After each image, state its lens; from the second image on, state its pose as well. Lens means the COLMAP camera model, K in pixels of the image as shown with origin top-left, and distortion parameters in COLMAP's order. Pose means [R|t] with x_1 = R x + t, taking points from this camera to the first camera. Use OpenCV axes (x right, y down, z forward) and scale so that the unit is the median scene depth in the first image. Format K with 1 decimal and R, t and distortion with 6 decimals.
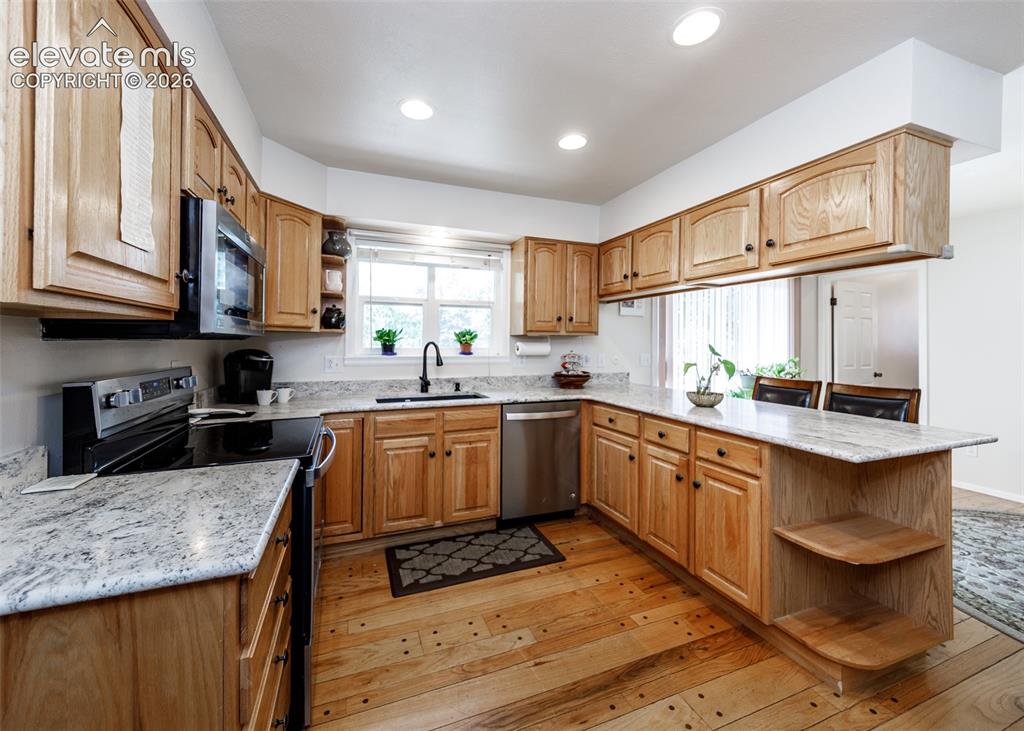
lens RADIAL K [[408.4, 0, 501.8], [0, 408.4, 342.1], [0, 0, 1]] dist [0.000569, -0.003617]
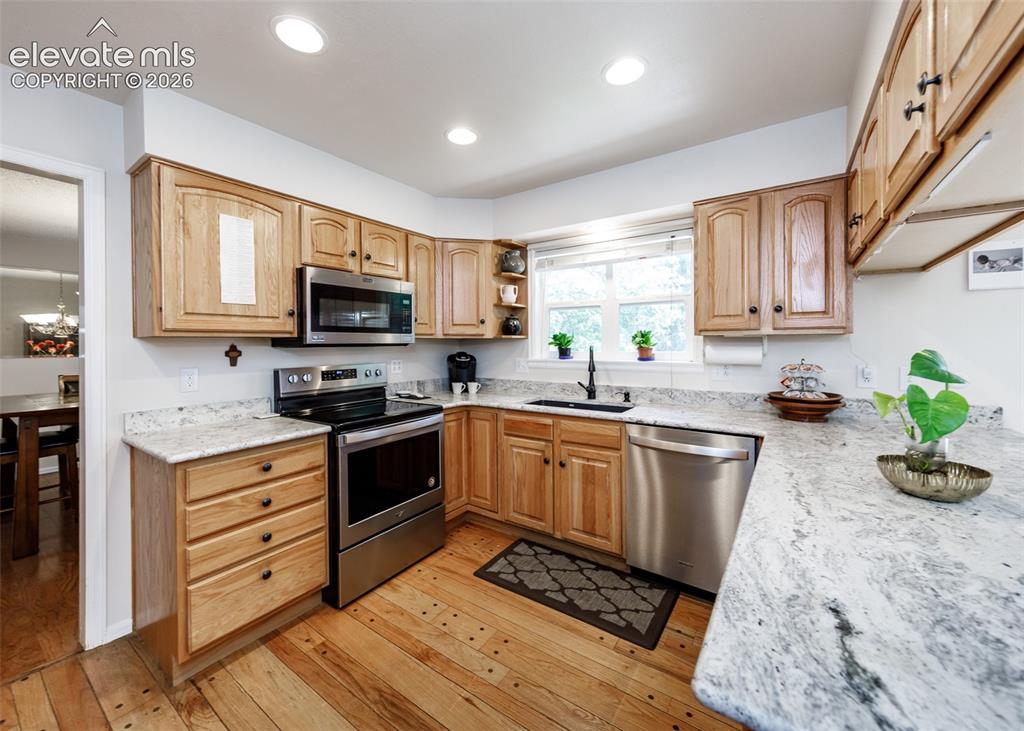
lens RADIAL K [[401.2, 0, 487.1], [0, 401.2, 345.6], [0, 0, 1]] dist [0.000247, -0.000107]
pose [[0.543458, -0.003552, -0.839429, 0.559765], [0.008893, 0.999959, 0.001526, -0.005771], [0.839389, -0.008295, 0.543468, 0.355283]]
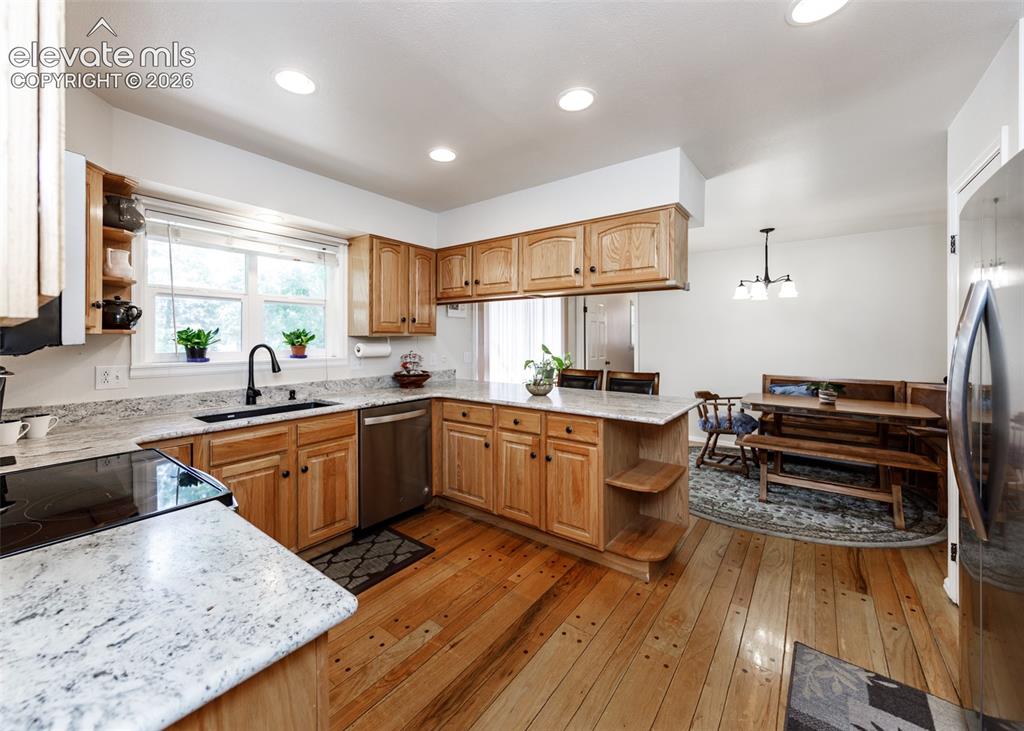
lens RADIAL K [[408.4, 0, 501.8], [0, 408.4, 342.1], [0, 0, 1]] dist [0.000569, -0.003617]
pose [[0.849912, -0.010330, 0.526823, -0.233814], [0.004615, 0.999915, 0.012161, -0.016382], [-0.526904, -0.007904, 0.849888, 0.014417]]
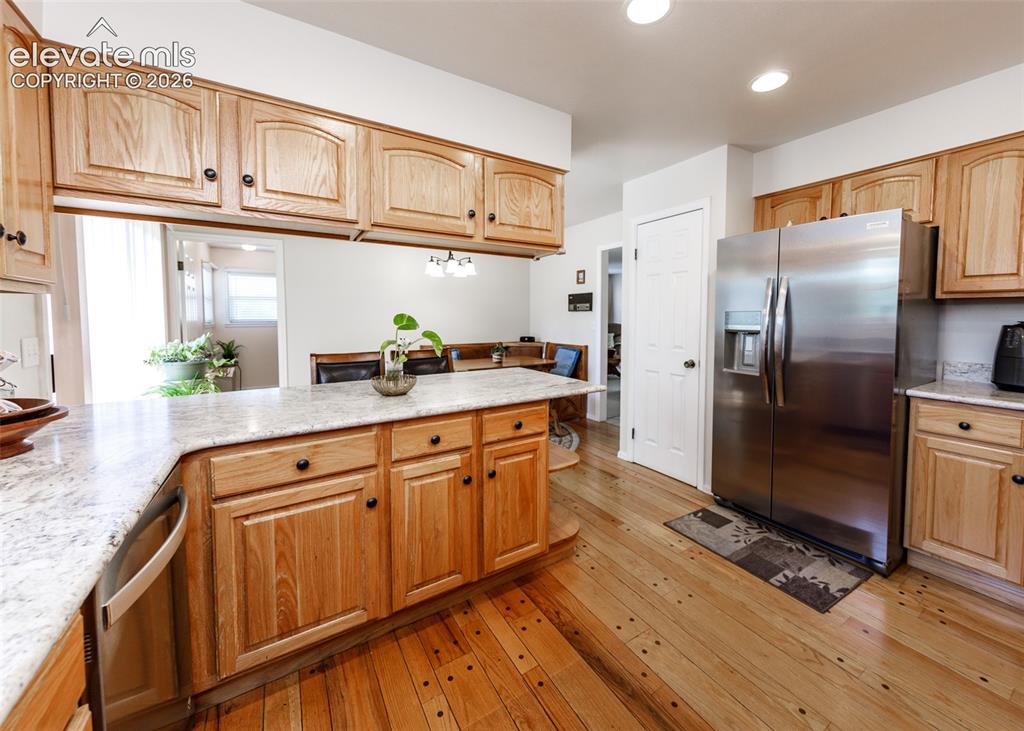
lens RADIAL K [[391.7, 0, 536.2], [0, 391.7, 338.6], [0, 0, 1]] dist [0.003112, -0.000254]
pose [[-0.214924, -0.061302, 0.974705, -0.275329], [-0.000106, 0.998030, 0.062746, 0.002979], [-0.976631, 0.013383, -0.214507, 0.849095]]
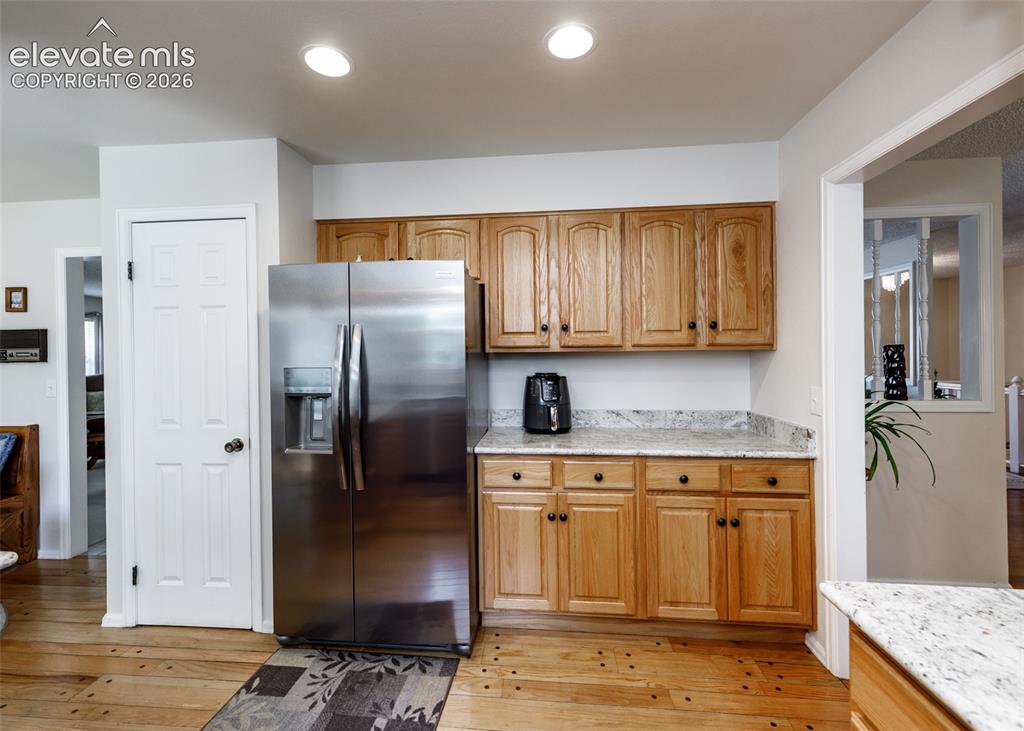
lens RADIAL K [[447.1, 0, 501.5], [0, 447.1, 355.5], [0, 0, 1]] dist [0.008959, -0.000444]
pose [[-0.894143, 0.003215, 0.447770, -0.112105], [0.006961, 0.999953, 0.006720, -0.029359], [-0.447728, 0.009126, -0.894123, 0.709193]]
